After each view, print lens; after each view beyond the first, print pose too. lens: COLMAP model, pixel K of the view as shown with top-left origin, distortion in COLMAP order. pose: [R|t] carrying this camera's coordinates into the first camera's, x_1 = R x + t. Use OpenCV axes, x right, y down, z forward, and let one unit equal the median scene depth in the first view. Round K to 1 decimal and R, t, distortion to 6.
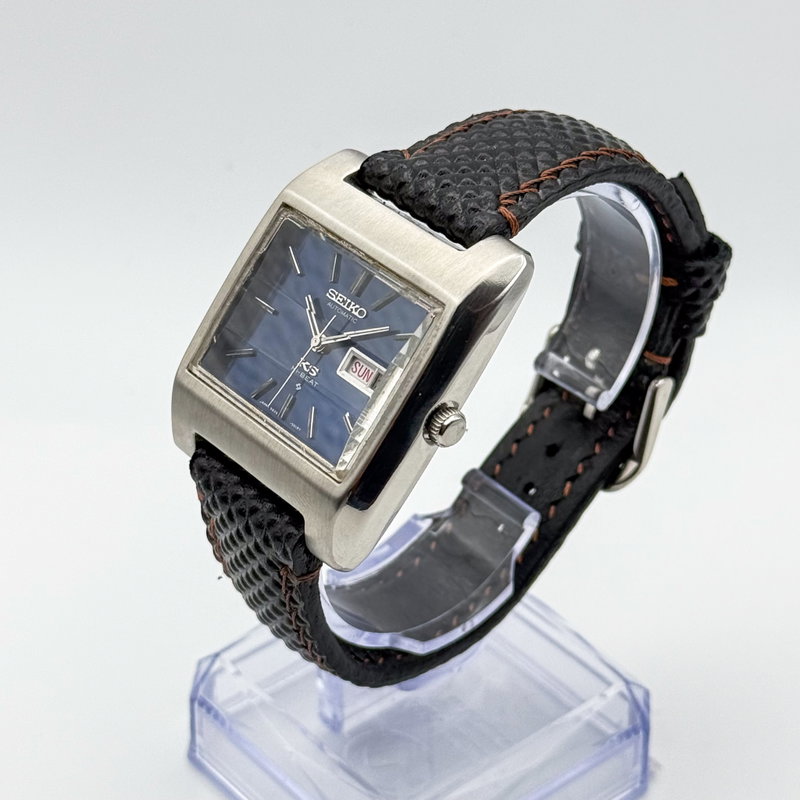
lens RADIAL K [[2307.6, 0, 402.7], [0, 2307.6, 397.8], [0, 0, 1]] dist [0.077722, 0.000000]
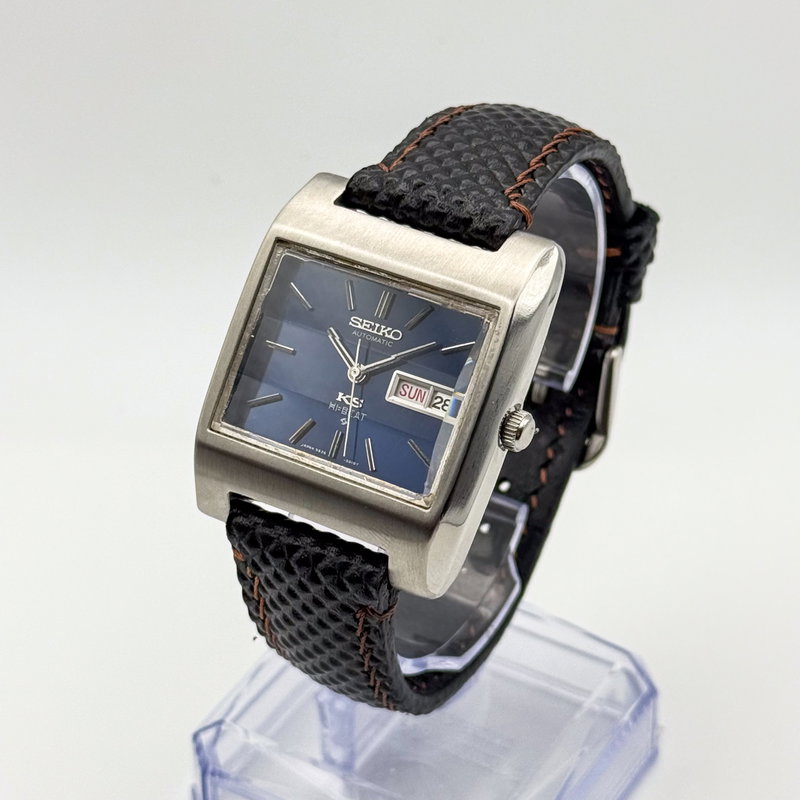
lens RADIAL K [[2307.6, 0, 396.5], [0, 2307.6, 403.5], [0, 0, 1]] dist [0.077722, 0.000000]
pose [[0.946079, -0.194650, 0.258933, -0.265071], [0.195044, 0.980490, 0.024431, -0.030718], [-0.258637, 0.027389, 0.965586, 0.060983]]
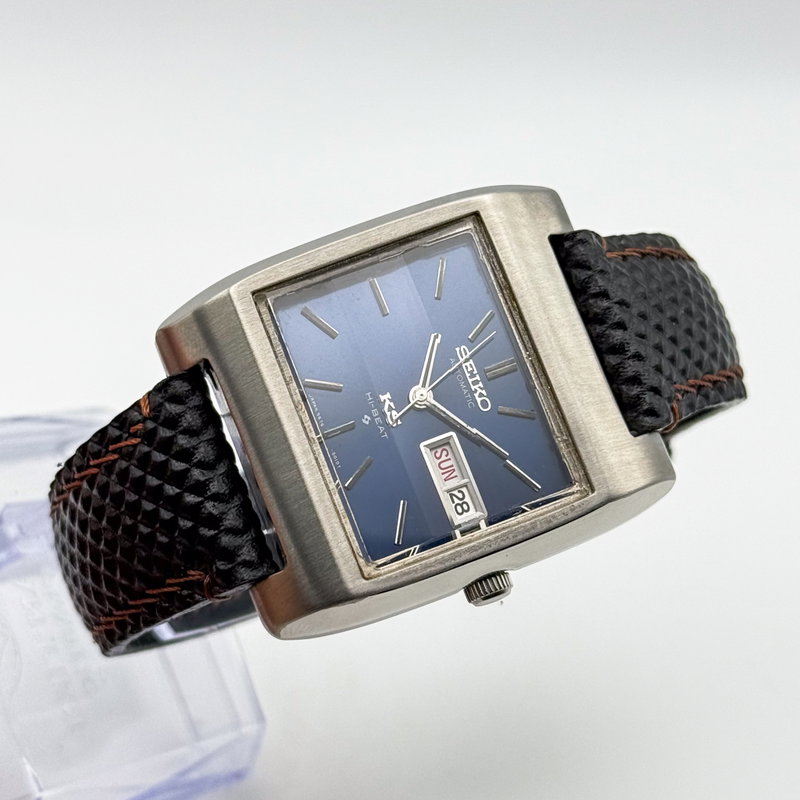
lens RADIAL K [[2307.6, 0, 398.6], [0, 2307.6, 400.3], [0, 0, 1]] dist [0.077722, 0.000000]
pose [[0.658322, 0.534786, 0.529732, -0.458319], [-0.649551, 0.759225, 0.040758, -0.049406], [-0.380389, -0.370920, 0.847185, 0.302875]]
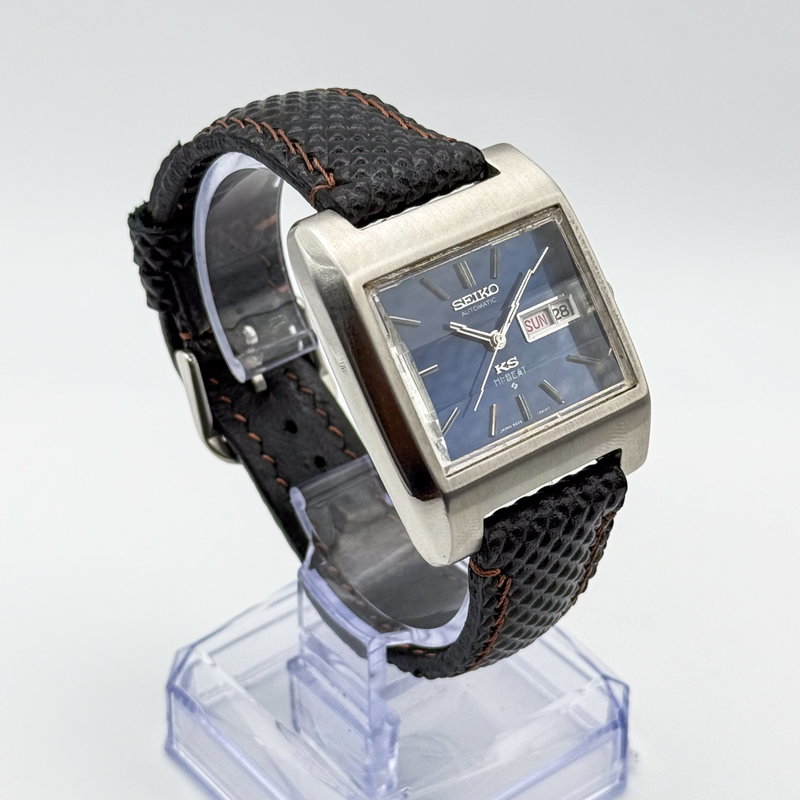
lens RADIAL K [[2307.6, 0, 400.0], [0, 2307.6, 397.5], [0, 0, 1]] dist [0.077722, 0.000000]
pose [[0.022589, -0.581611, 0.813154, -0.825537], [0.568531, 0.676512, 0.468085, -0.476456], [-0.822351, 0.451730, 0.345945, 0.684260]]
